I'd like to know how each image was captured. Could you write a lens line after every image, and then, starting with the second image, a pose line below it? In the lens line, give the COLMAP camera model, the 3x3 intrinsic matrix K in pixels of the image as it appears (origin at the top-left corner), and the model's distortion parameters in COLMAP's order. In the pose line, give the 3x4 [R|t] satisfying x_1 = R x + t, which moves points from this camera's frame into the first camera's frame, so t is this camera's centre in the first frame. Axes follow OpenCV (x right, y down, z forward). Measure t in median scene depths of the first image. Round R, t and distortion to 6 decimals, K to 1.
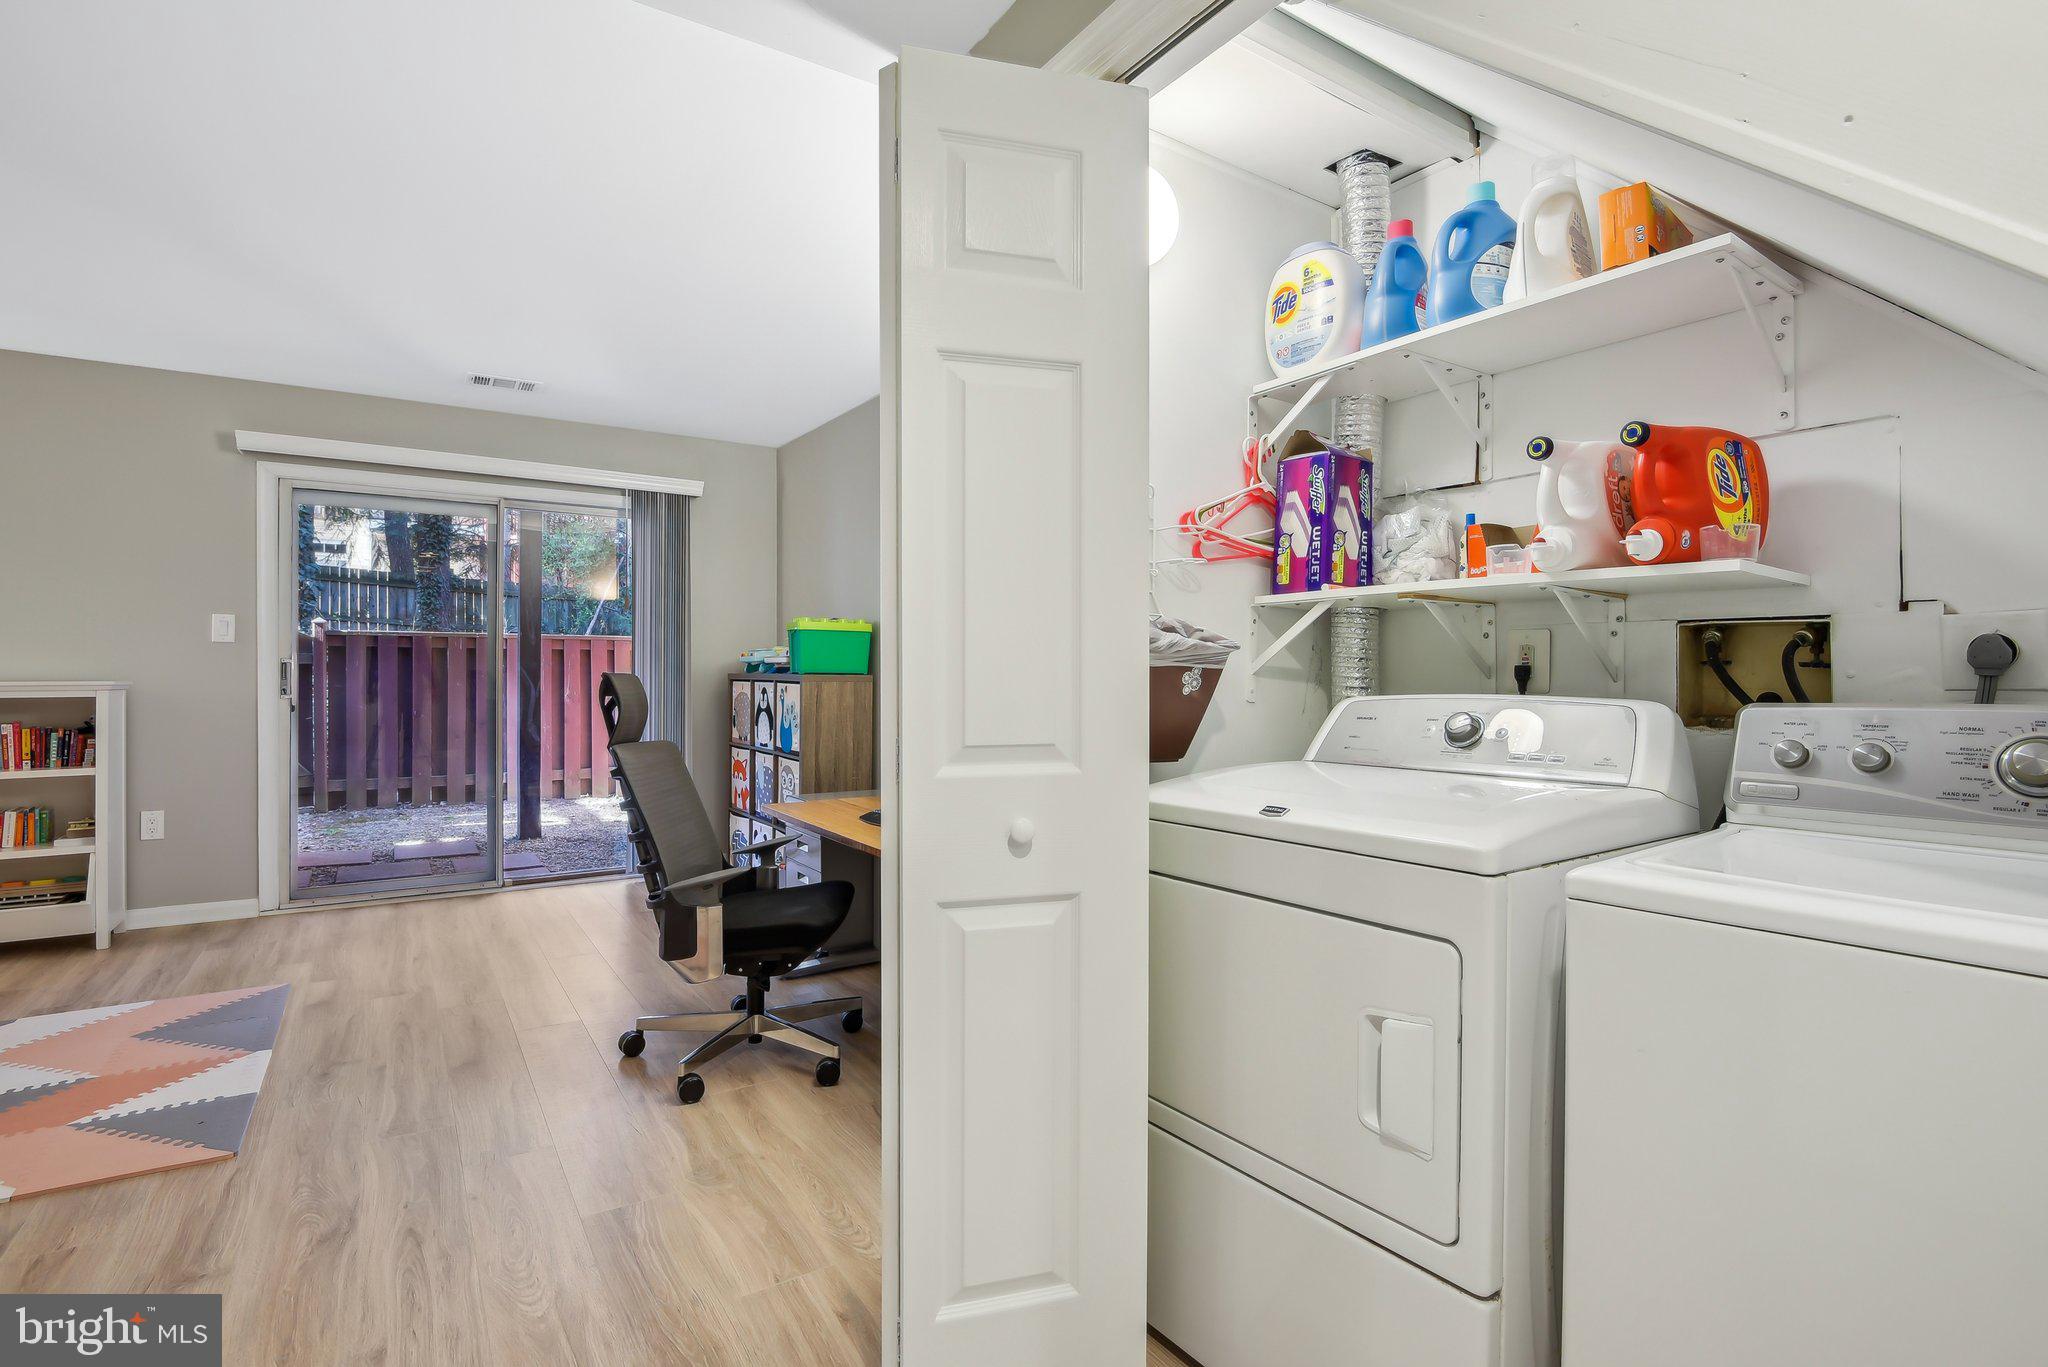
lens RADIAL K [[955.3, 0, 1027.6], [0, 955.3, 689.5], [0, 0, 1]] dist [0.000190, -0.018045]
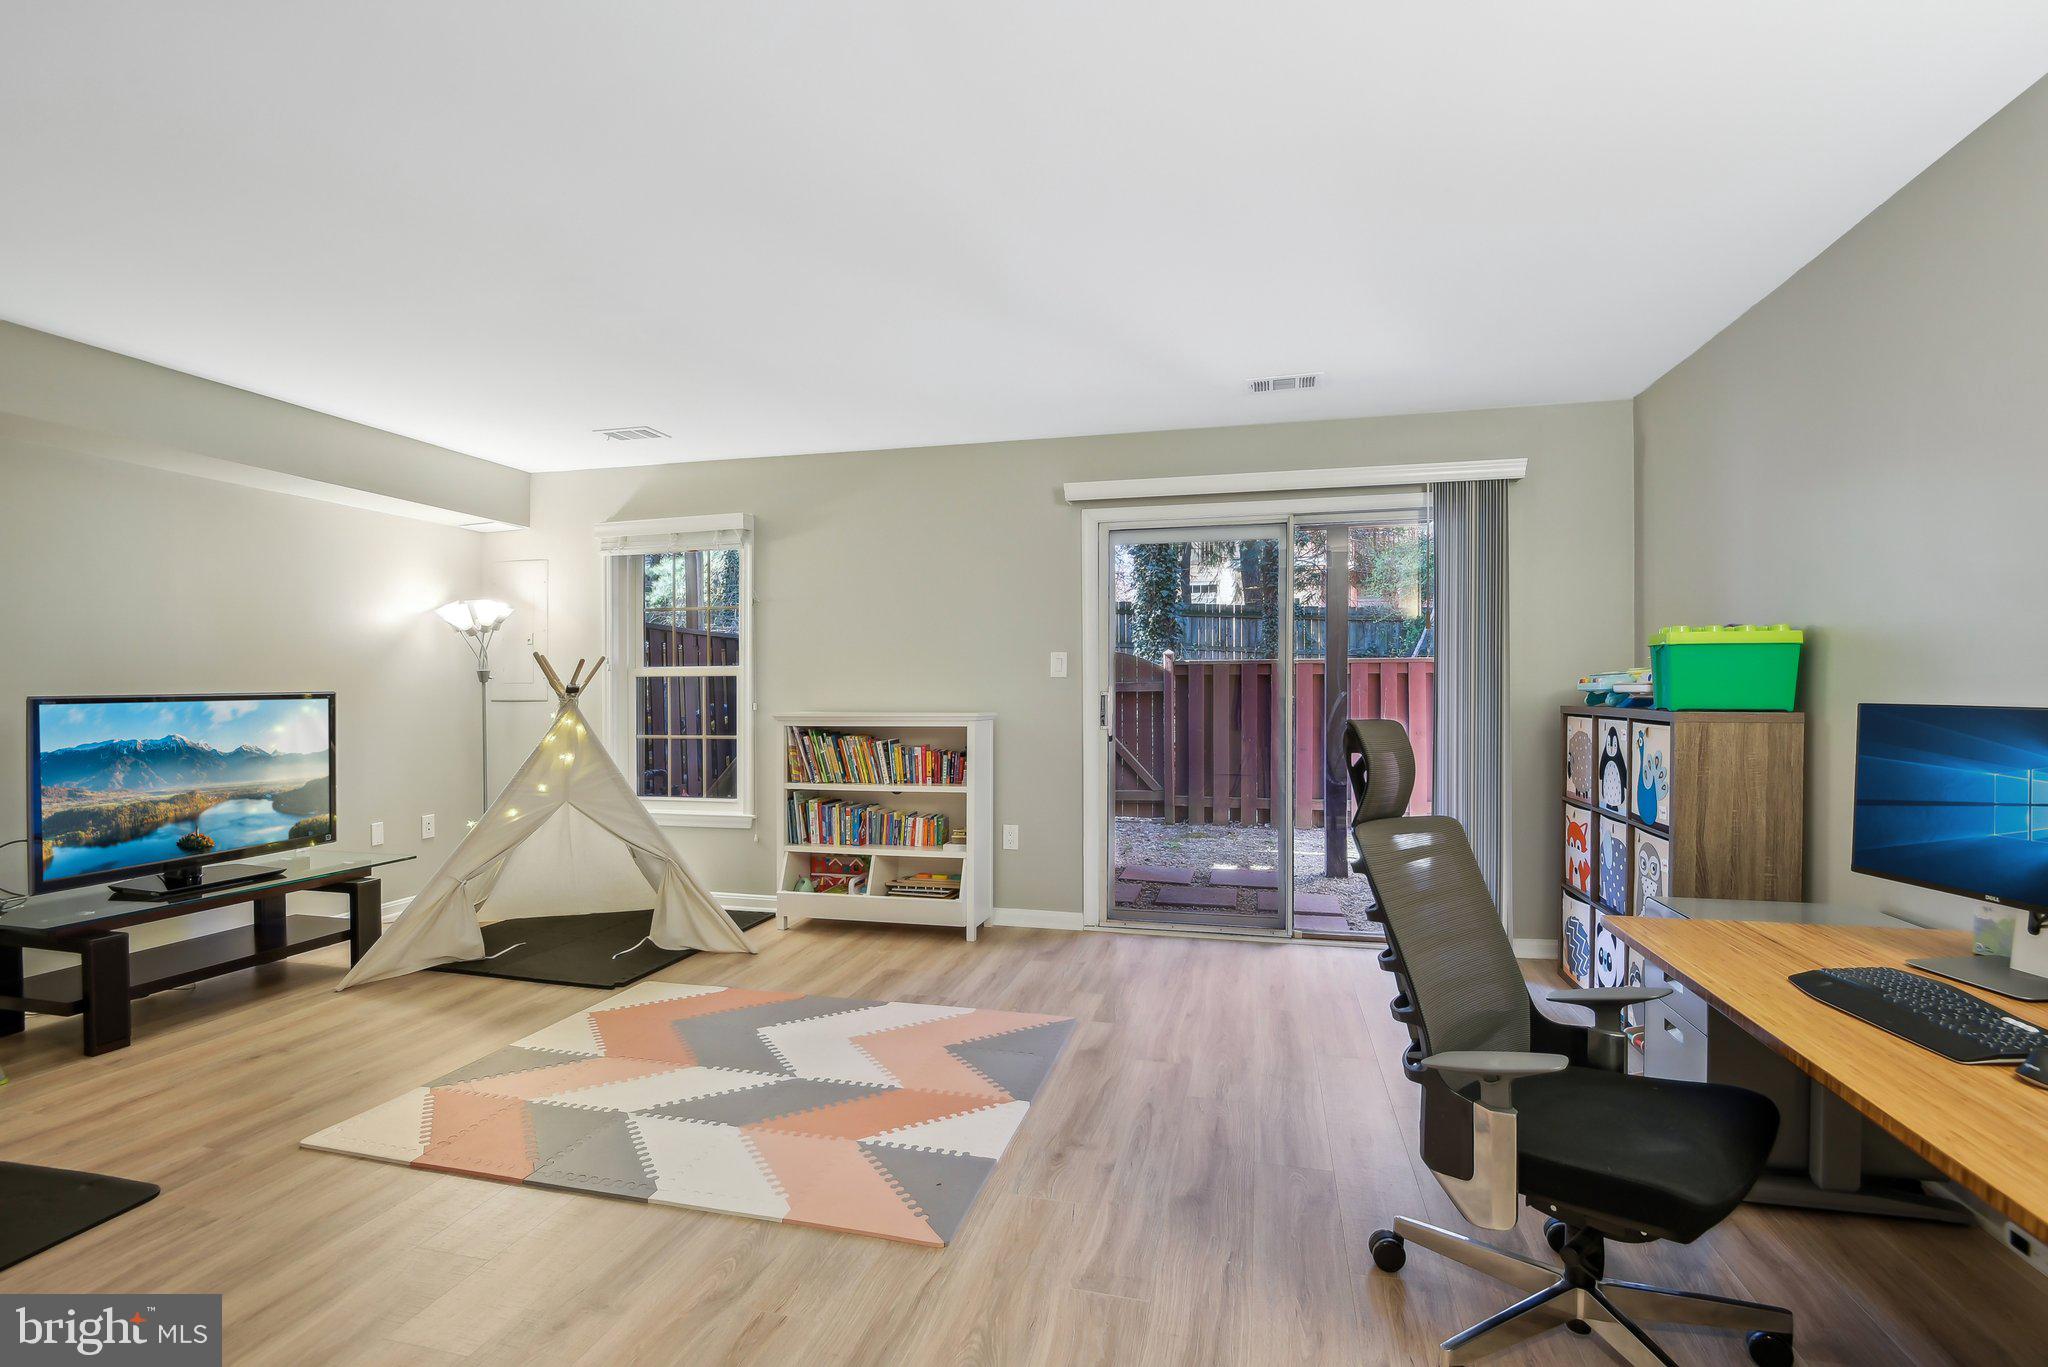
lens RADIAL K [[966.8, 0, 1023.8], [0, 966.8, 695.4], [0, 0, 1]] dist [0.017187, -0.040027]
pose [[0.678142, -0.003997, -0.734920, -0.046540], [-0.006210, 0.999918, -0.011169, -0.016027], [0.734904, 0.012138, 0.678062, 0.201418]]
